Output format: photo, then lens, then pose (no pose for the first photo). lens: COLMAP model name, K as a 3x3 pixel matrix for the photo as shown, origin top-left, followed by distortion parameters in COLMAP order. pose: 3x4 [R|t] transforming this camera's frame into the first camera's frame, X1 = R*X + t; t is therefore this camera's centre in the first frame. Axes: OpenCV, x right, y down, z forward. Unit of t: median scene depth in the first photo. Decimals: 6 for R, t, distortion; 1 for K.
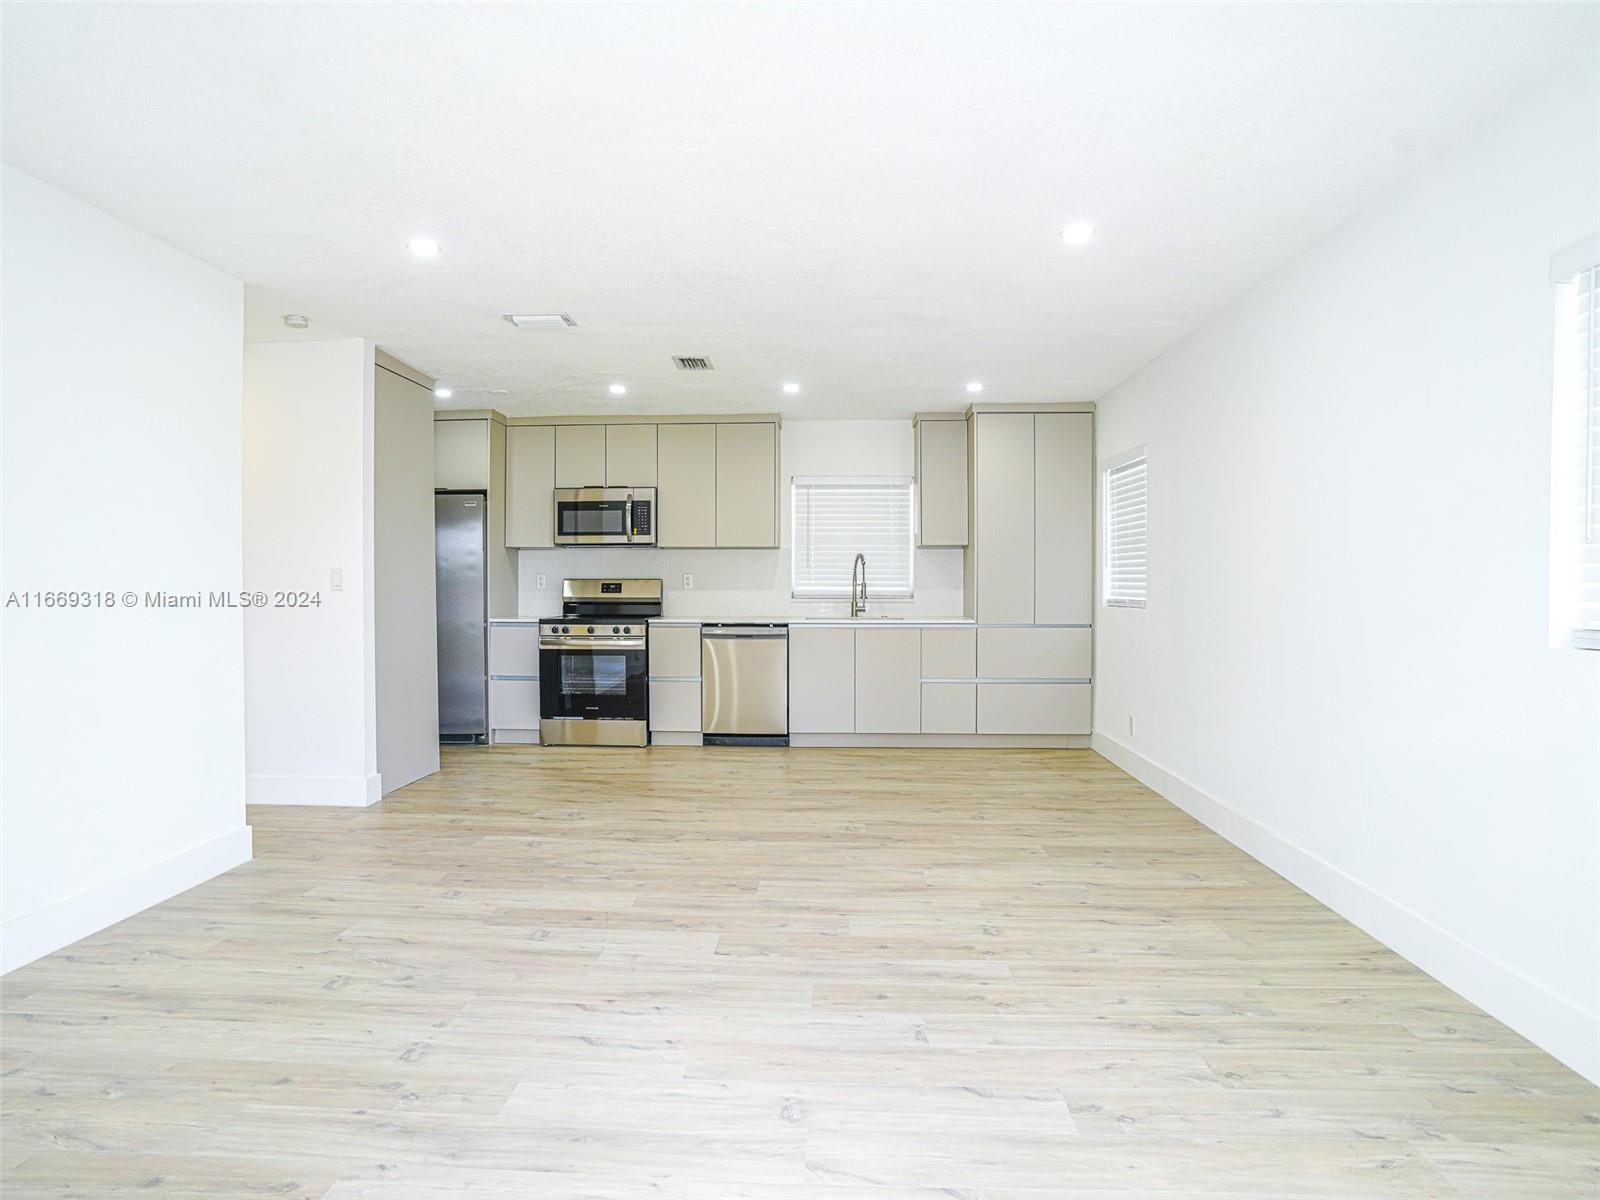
lens RADIAL K [[938.7, 0, 791.8], [0, 938.7, 581.9], [0, 0, 1]] dist [-0.064151, 0.035126]
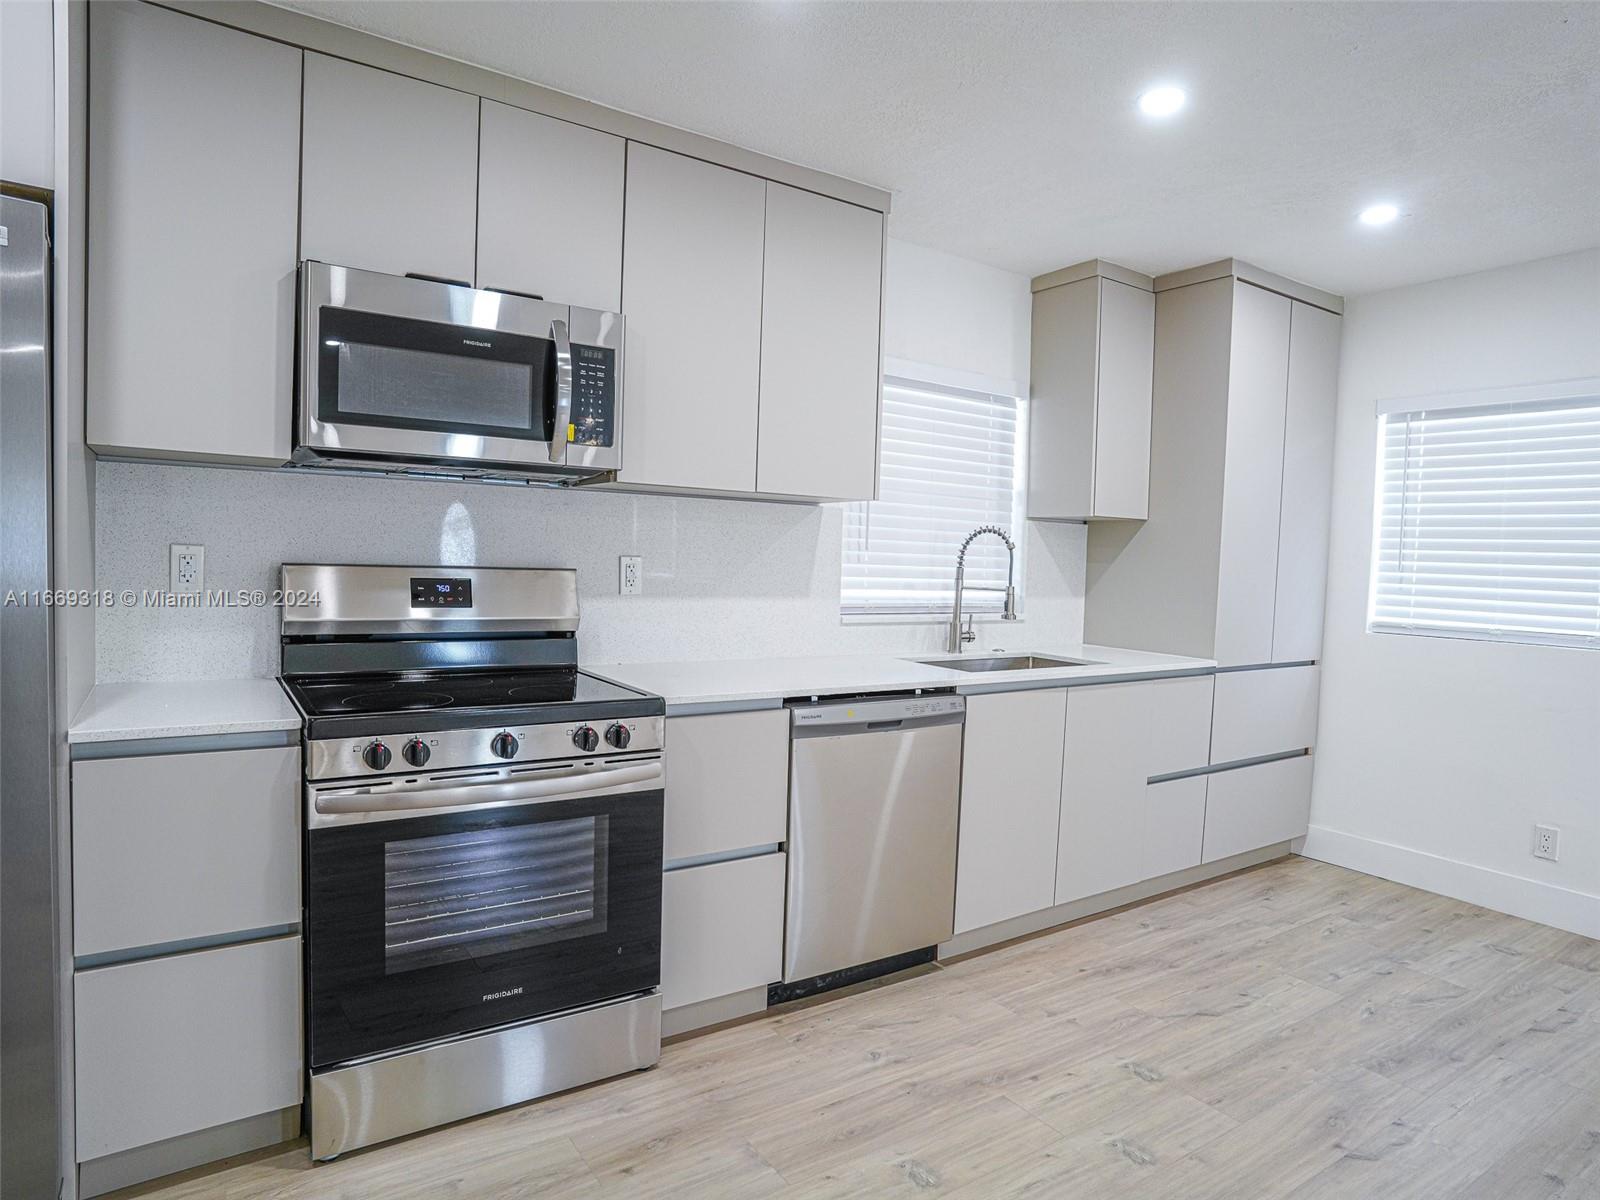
lens RADIAL K [[938.7, 0, 808.7], [0, 938.7, 595.1], [0, 0, 1]] dist [-0.064151, 0.035126]
pose [[0.818408, 0.002556, 0.574631, -0.331672], [-0.035049, 0.998350, 0.045478, -0.015063], [-0.573567, -0.057359, 0.817148, 0.760087]]
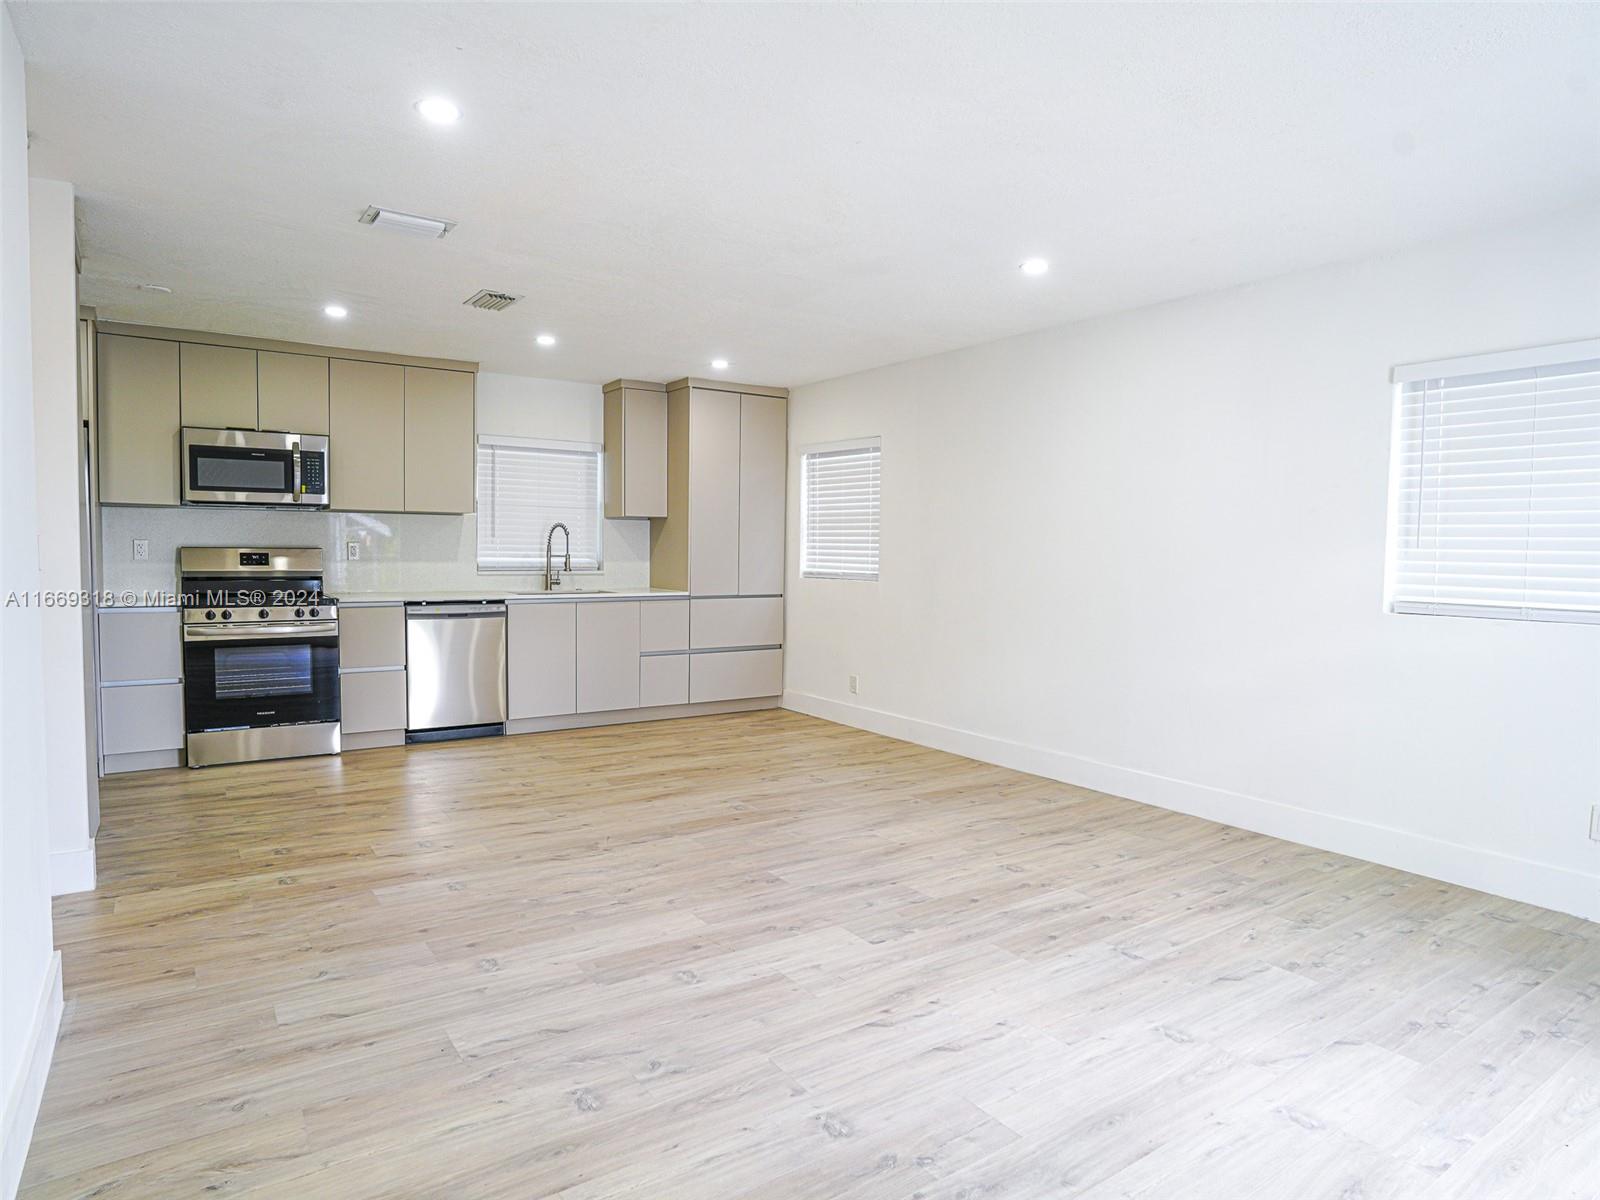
lens RADIAL K [[938.7, 0, 803.2], [0, 938.7, 568.6], [0, 0, 1]] dist [-0.064151, 0.035126]
pose [[0.792894, -0.002935, 0.609352, -0.352741], [-0.012362, 0.999705, 0.020901, -0.008386], [-0.609234, -0.024105, 0.792624, 0.129965]]
